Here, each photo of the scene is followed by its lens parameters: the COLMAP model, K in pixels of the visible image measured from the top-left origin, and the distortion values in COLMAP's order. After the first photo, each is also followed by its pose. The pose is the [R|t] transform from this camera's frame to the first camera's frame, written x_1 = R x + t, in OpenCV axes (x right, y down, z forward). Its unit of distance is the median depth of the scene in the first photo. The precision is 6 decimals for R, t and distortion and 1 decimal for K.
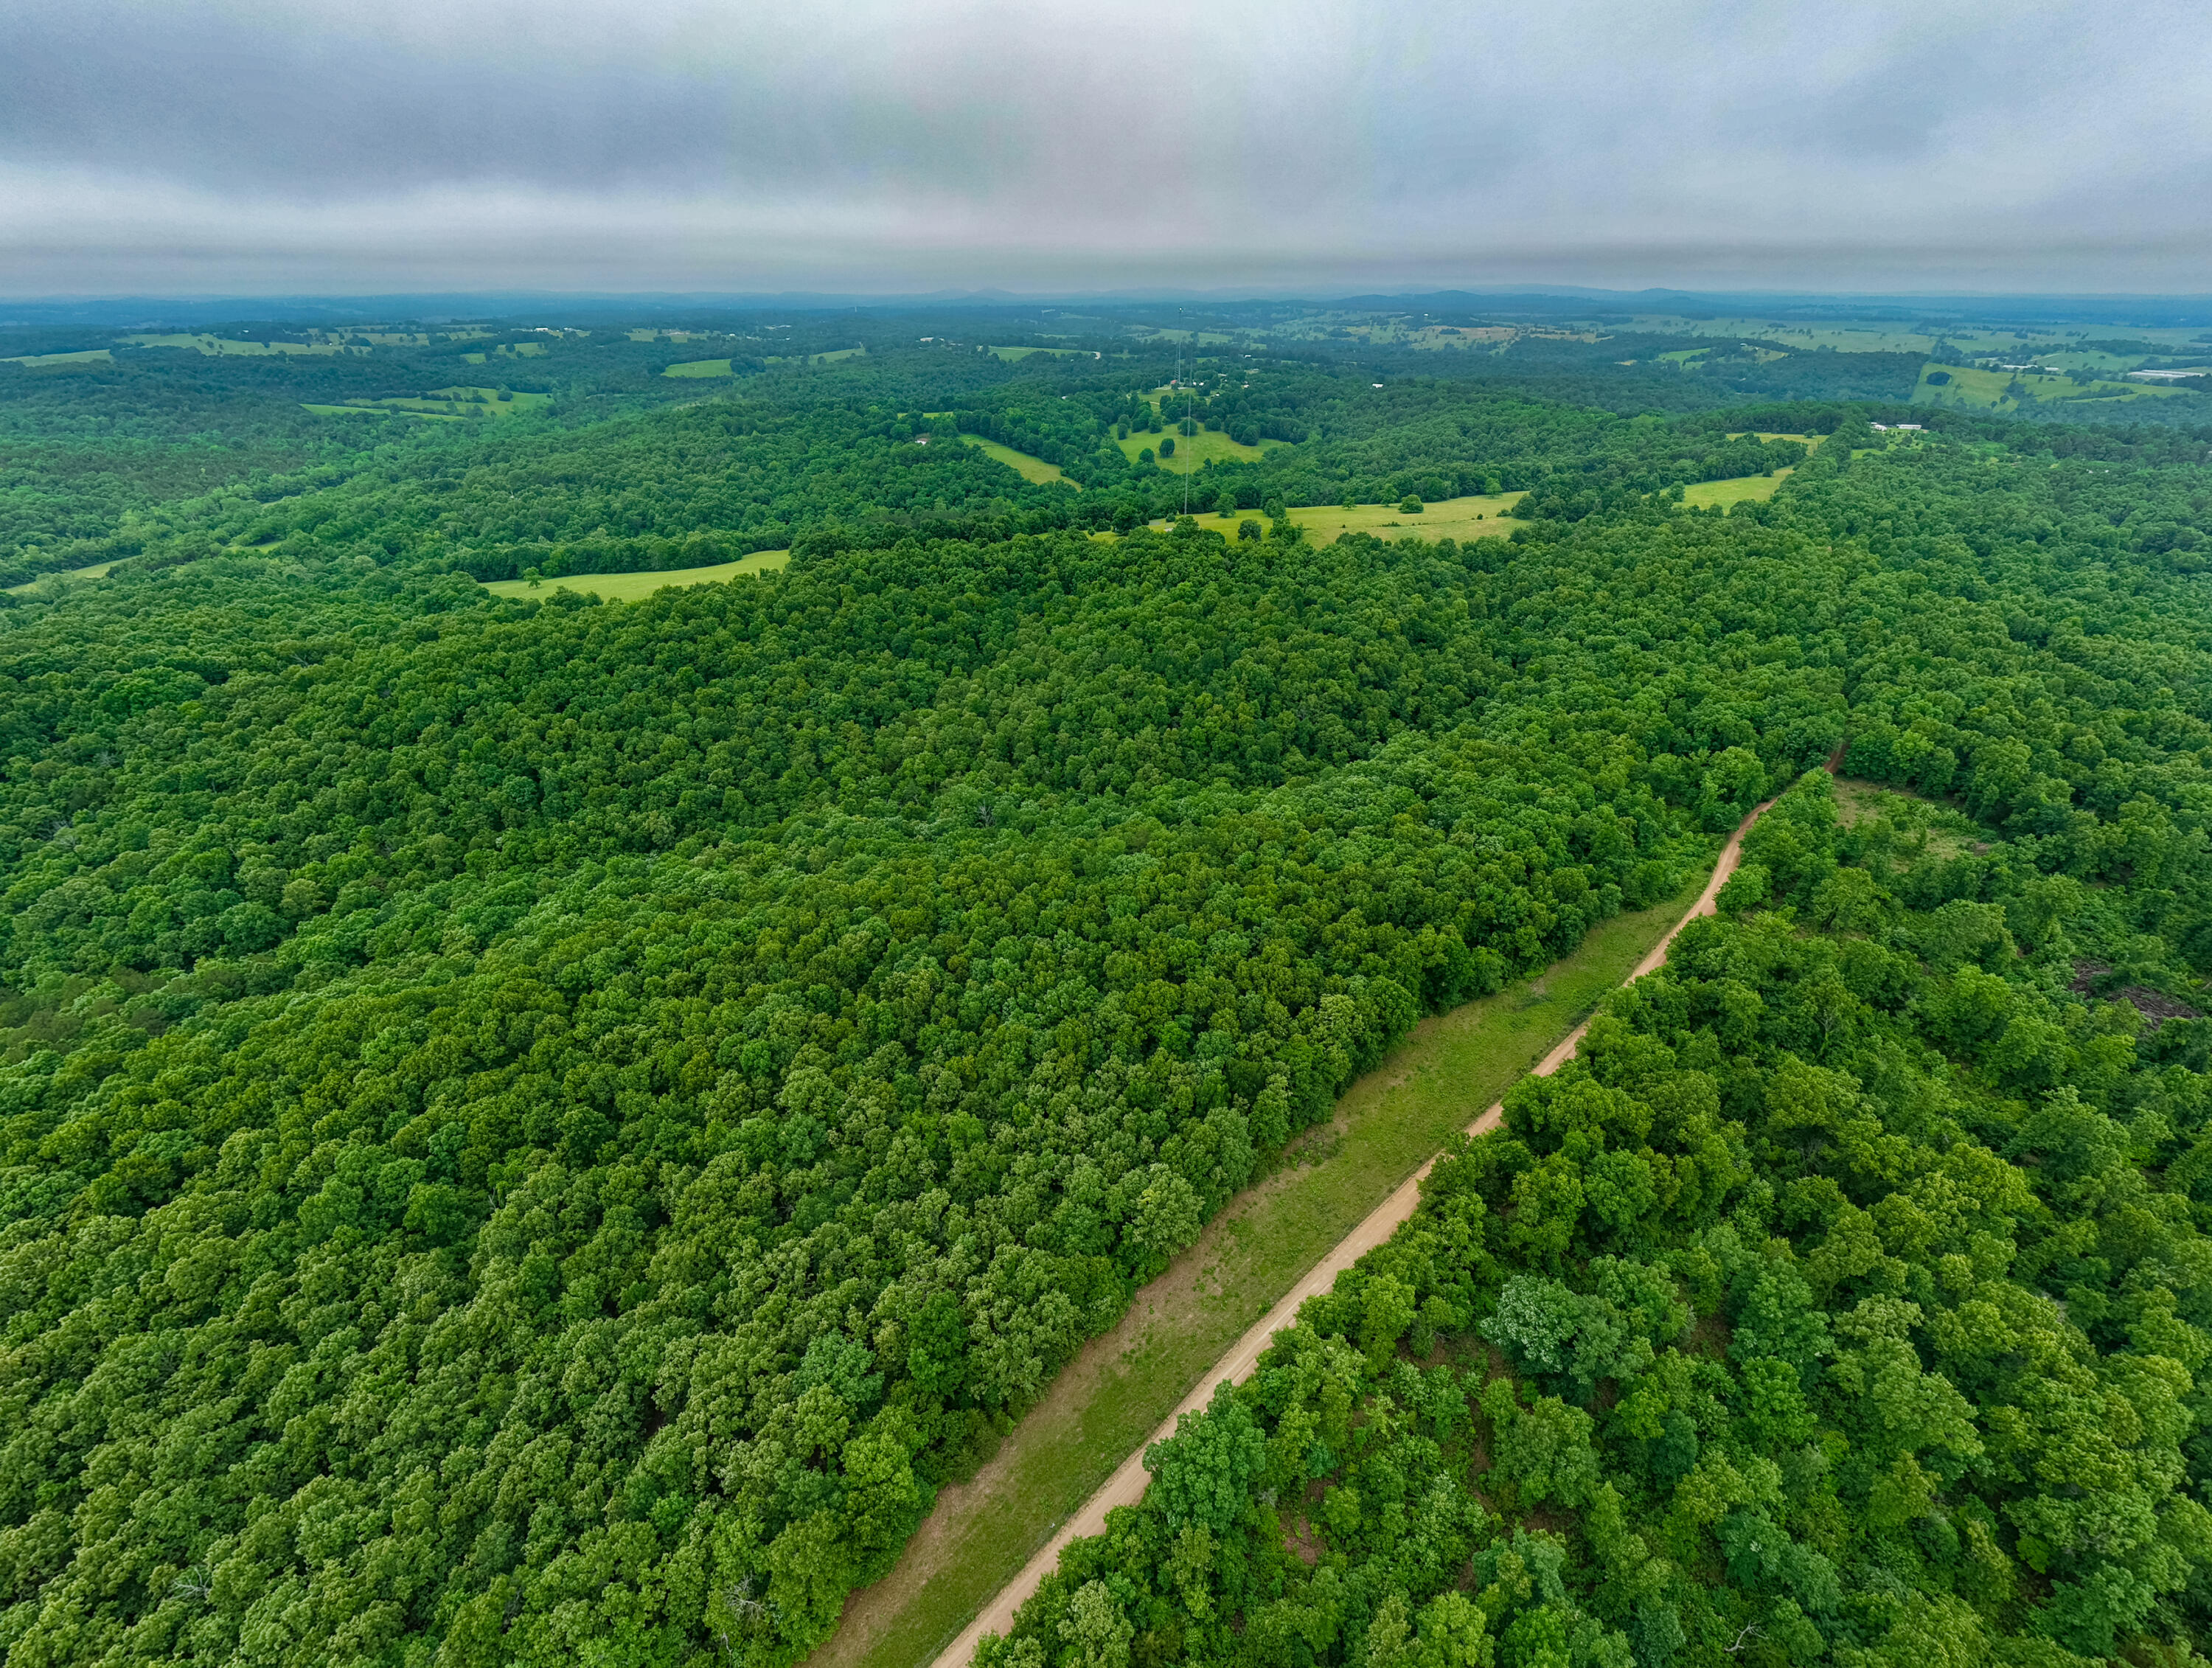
lens RADIAL K [[937.1, 0, 1106.0], [0, 937.1, 834.0], [0, 0, 1]] dist [-0.001223, 0.000454]
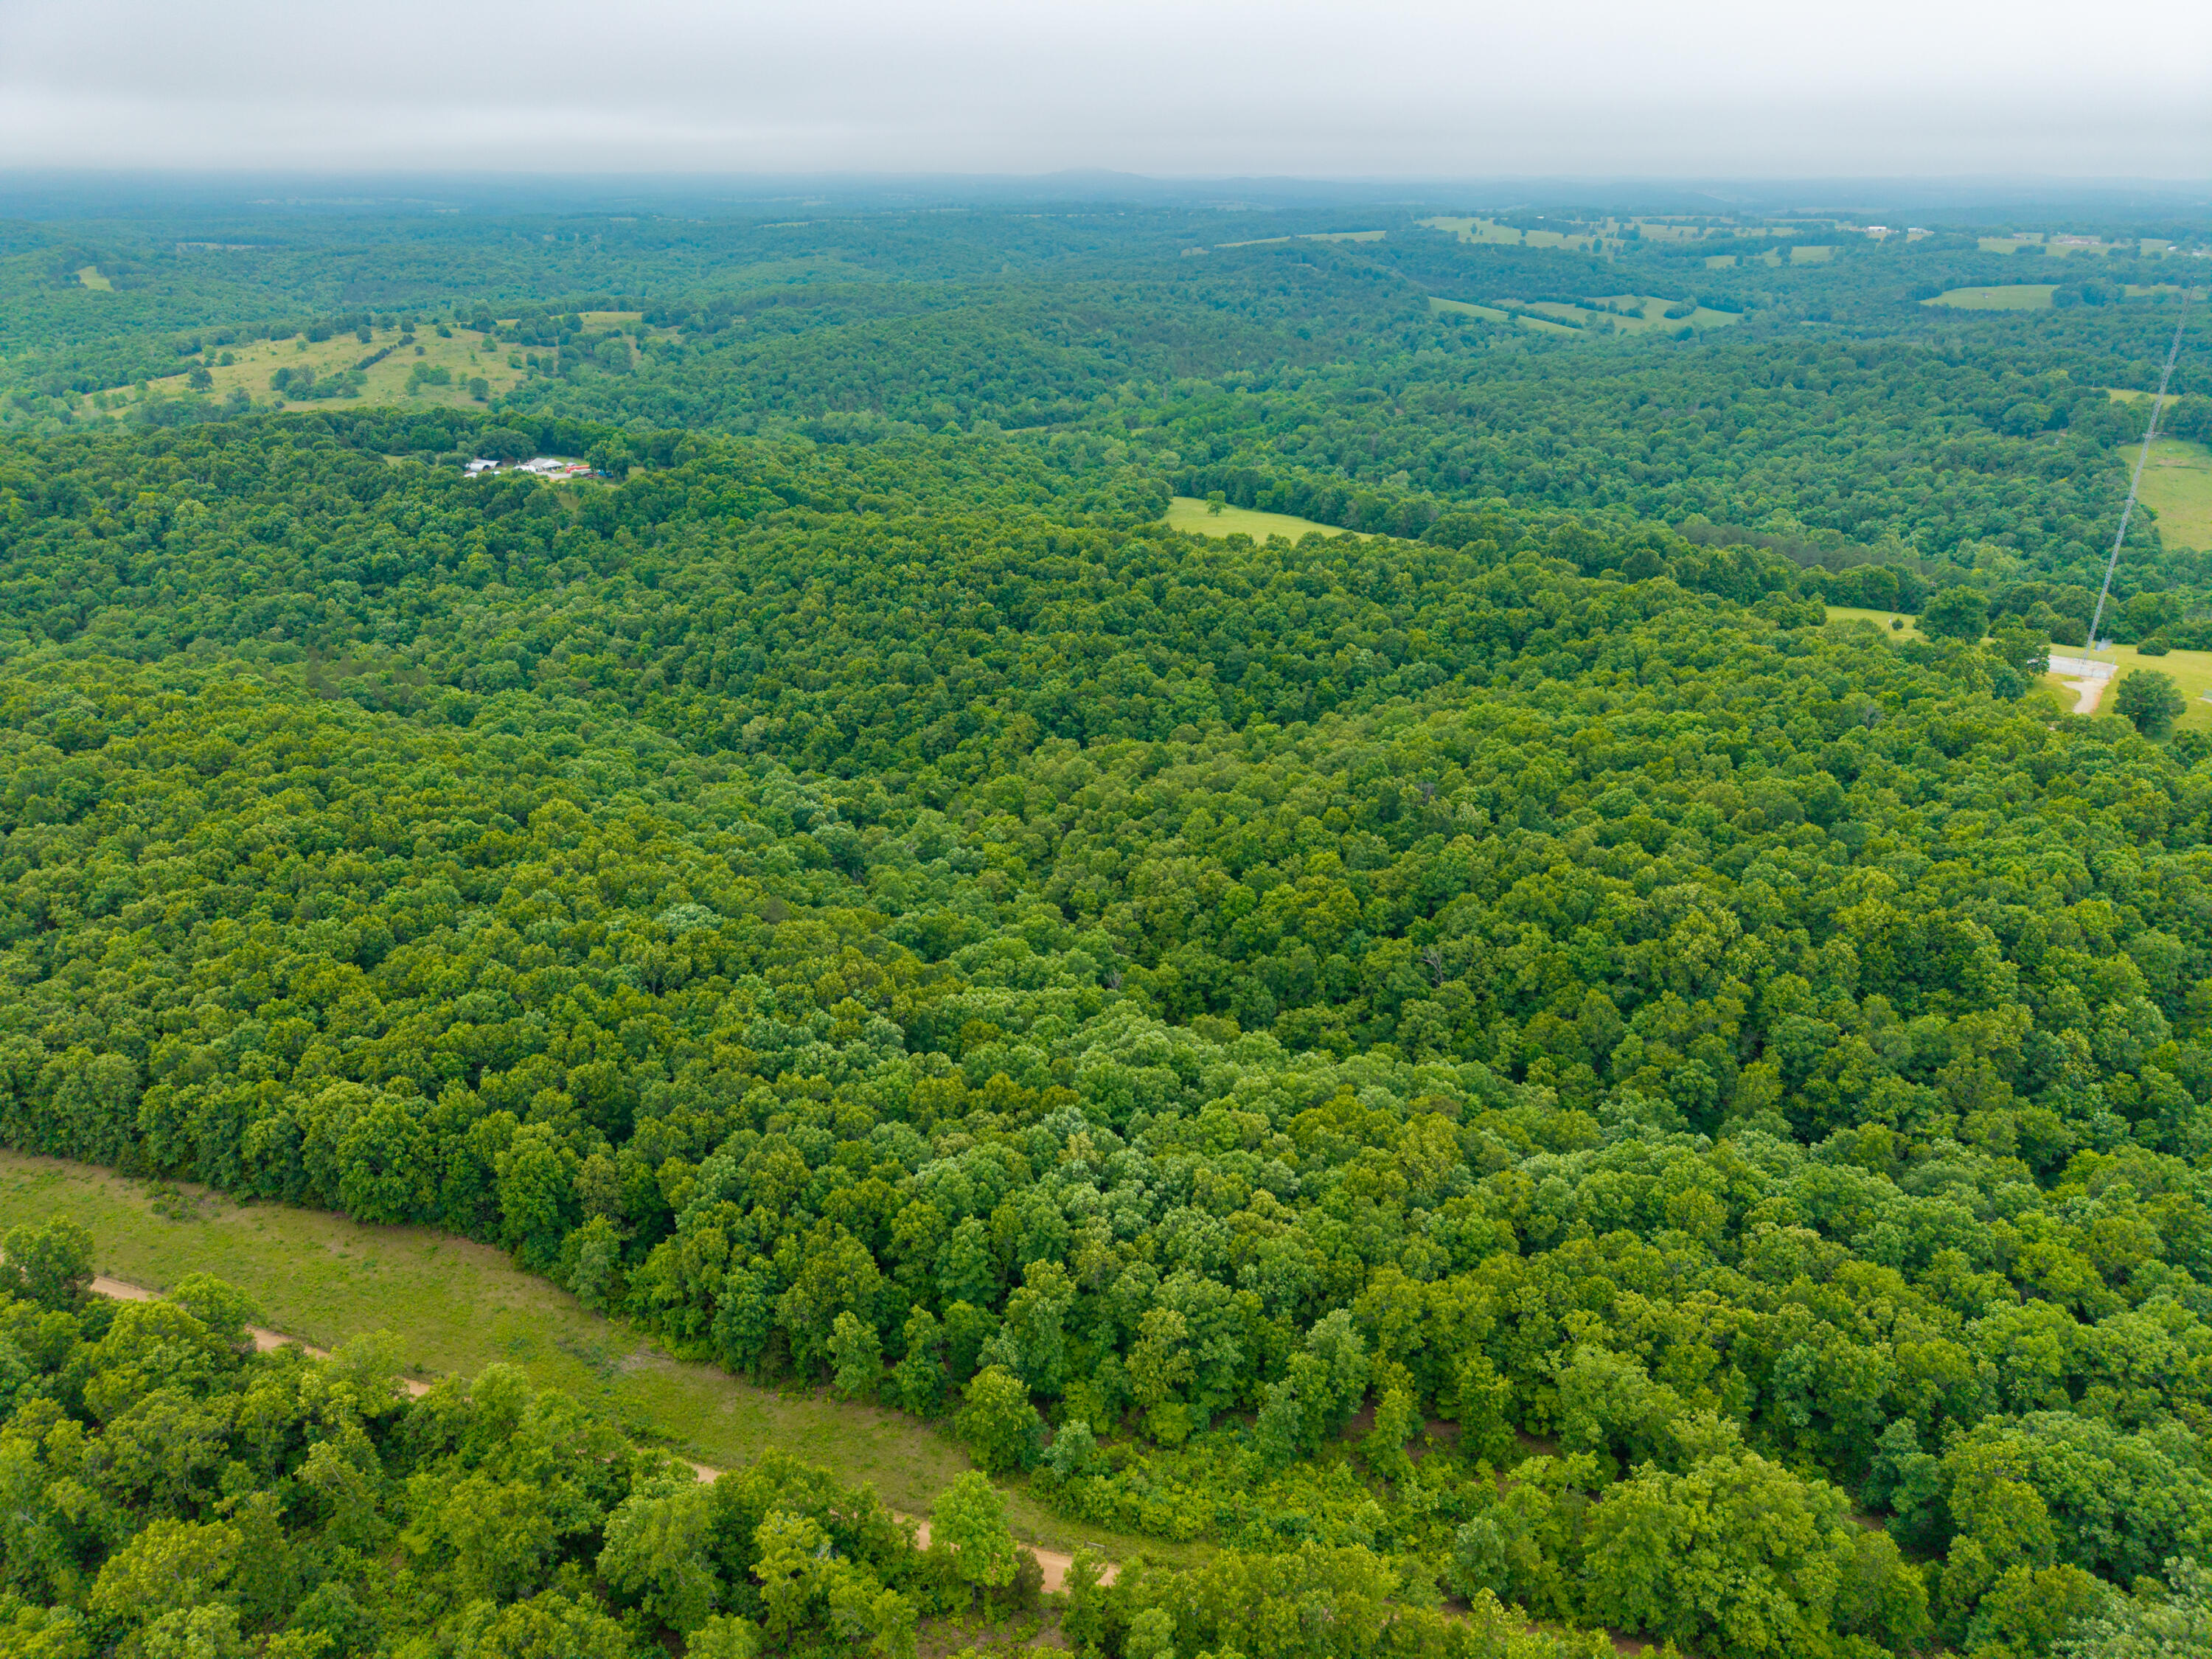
lens RADIAL K [[1507.2, 0, 1106.0], [0, 1507.2, 829.5], [0, 0, 1]] dist [0.013032, -0.006398]
pose [[0.498301, 0.351651, -0.792488, 0.692108], [-0.443163, 0.888931, 0.115793, -0.194434], [0.745186, 0.293501, 0.598794, 0.345961]]
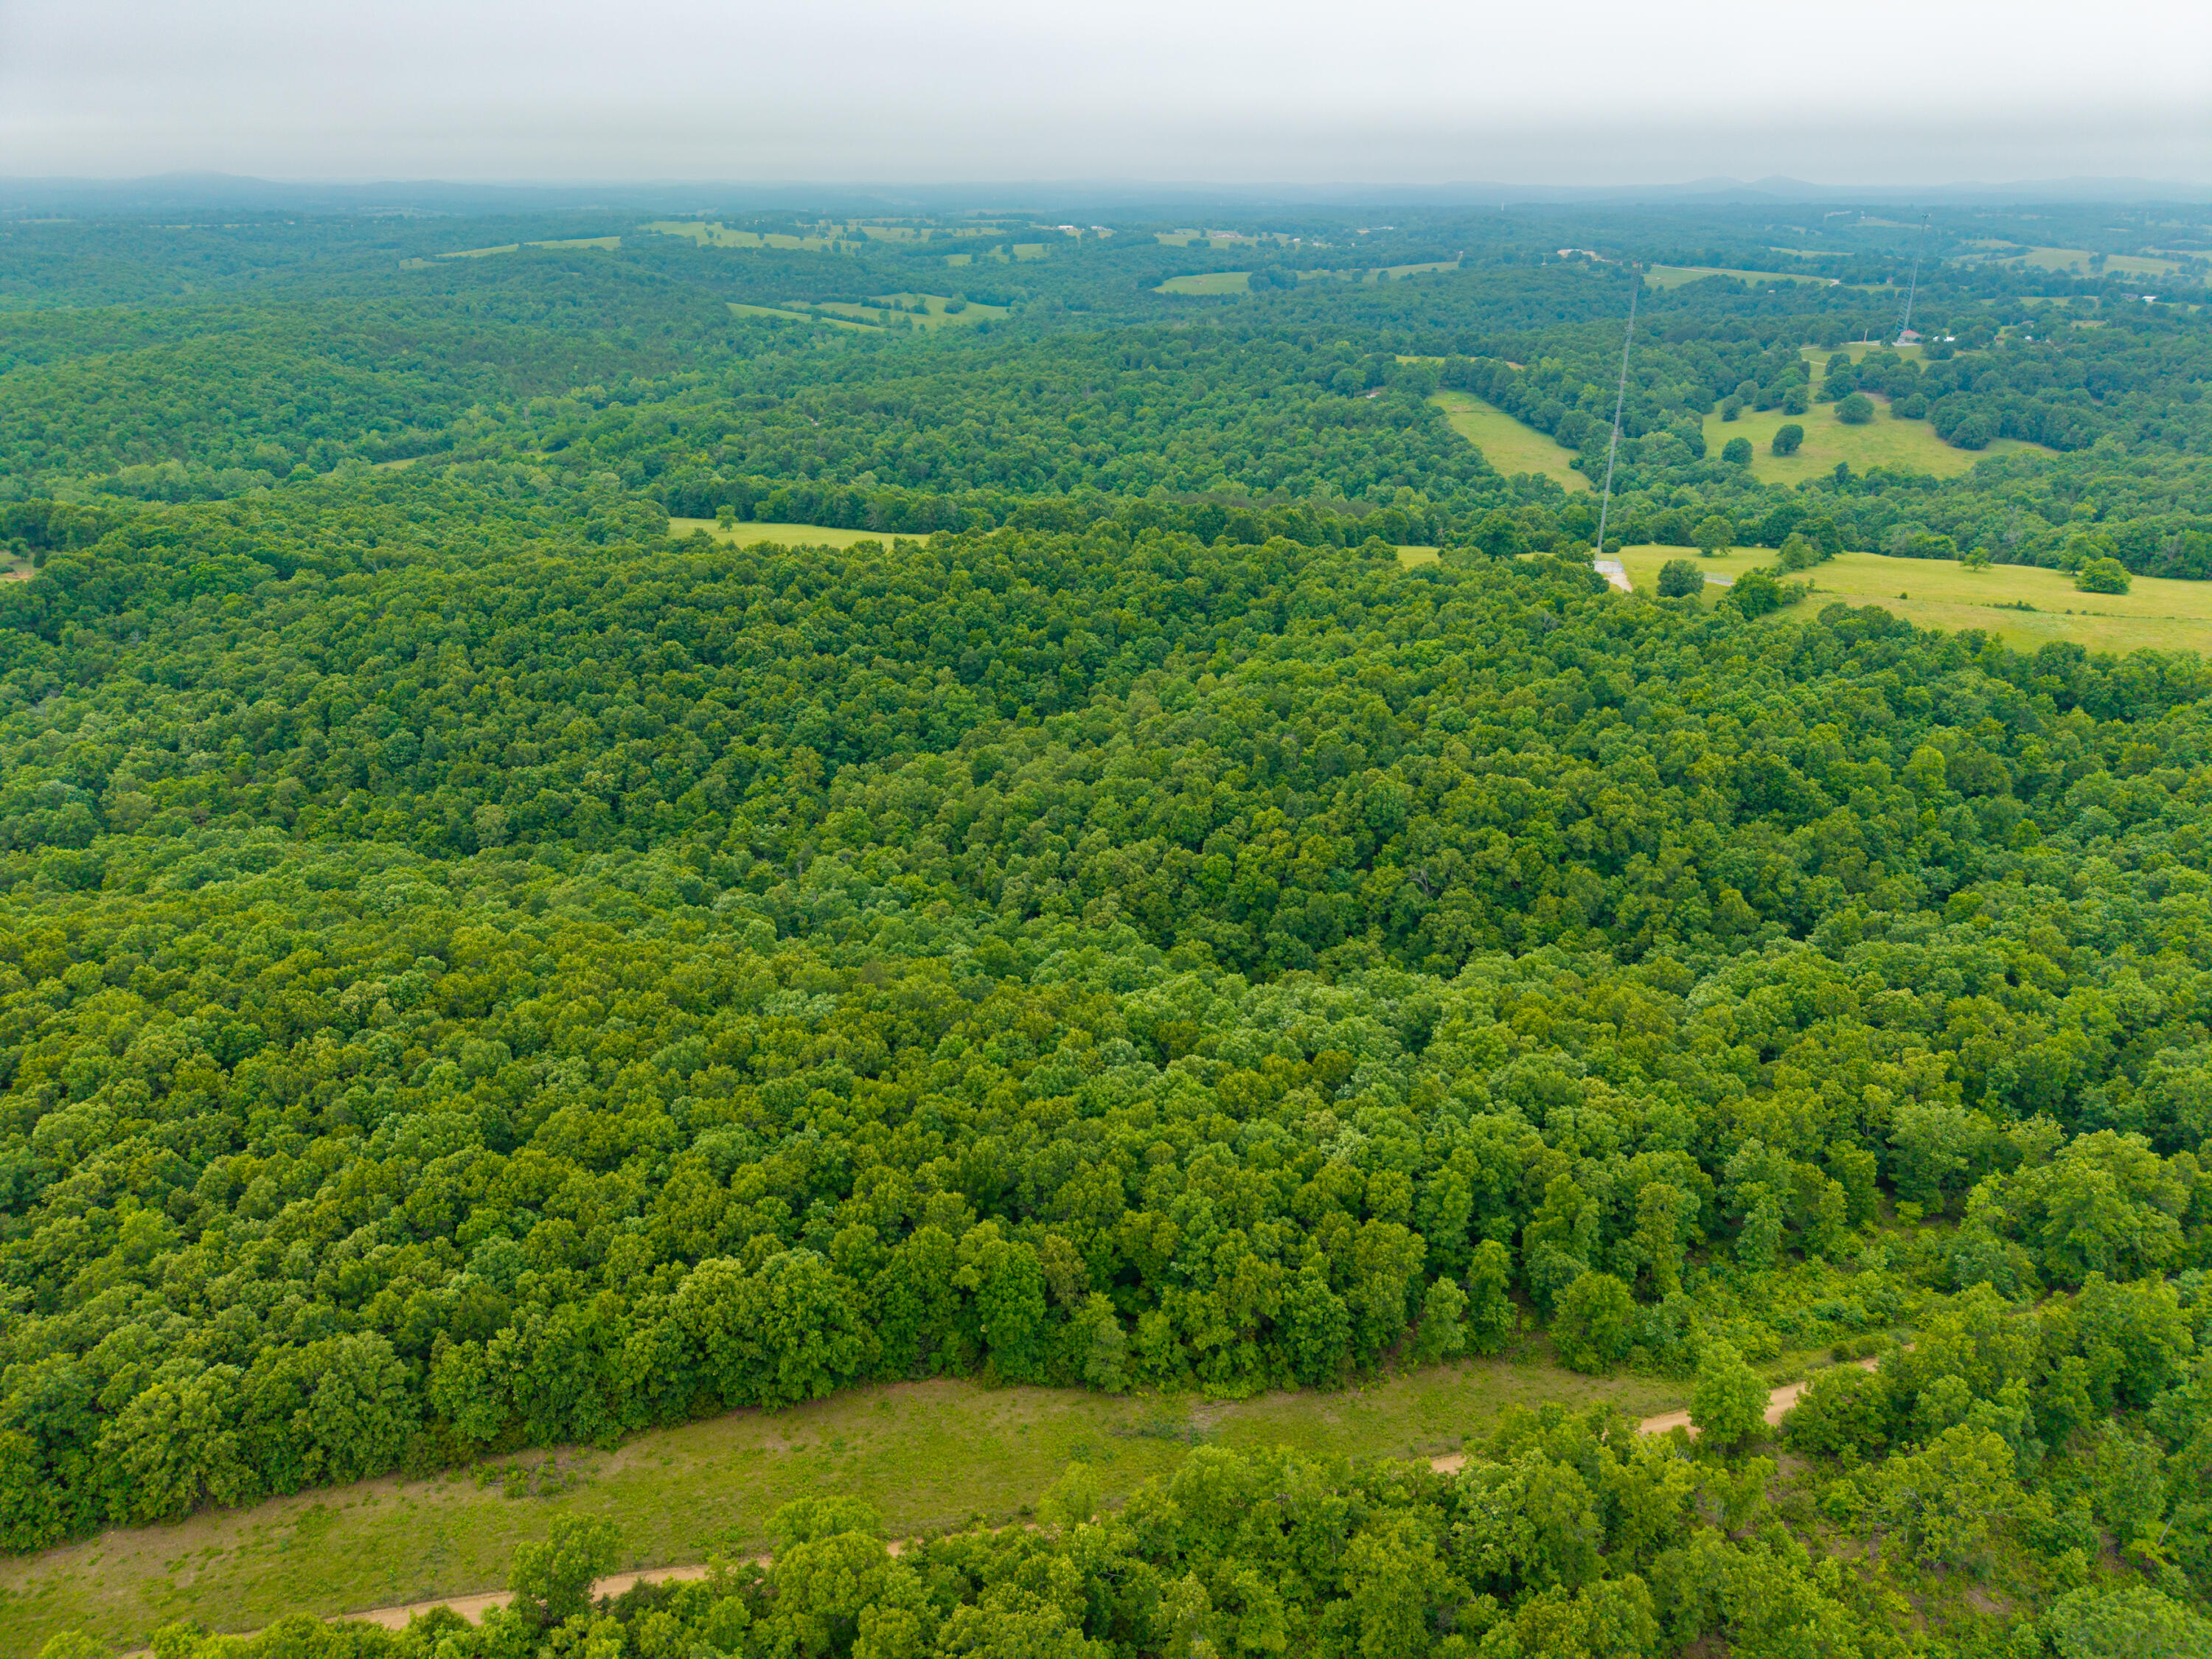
lens RADIAL K [[1507.2, 0, 1106.0], [0, 1507.2, 829.5], [0, 0, 1]] dist [0.013032, -0.006398]
pose [[0.864383, 0.204824, -0.459226, 0.428309], [-0.259237, 0.964073, -0.057956, -0.051272], [0.430857, 0.169145, 0.886427, 0.102432]]
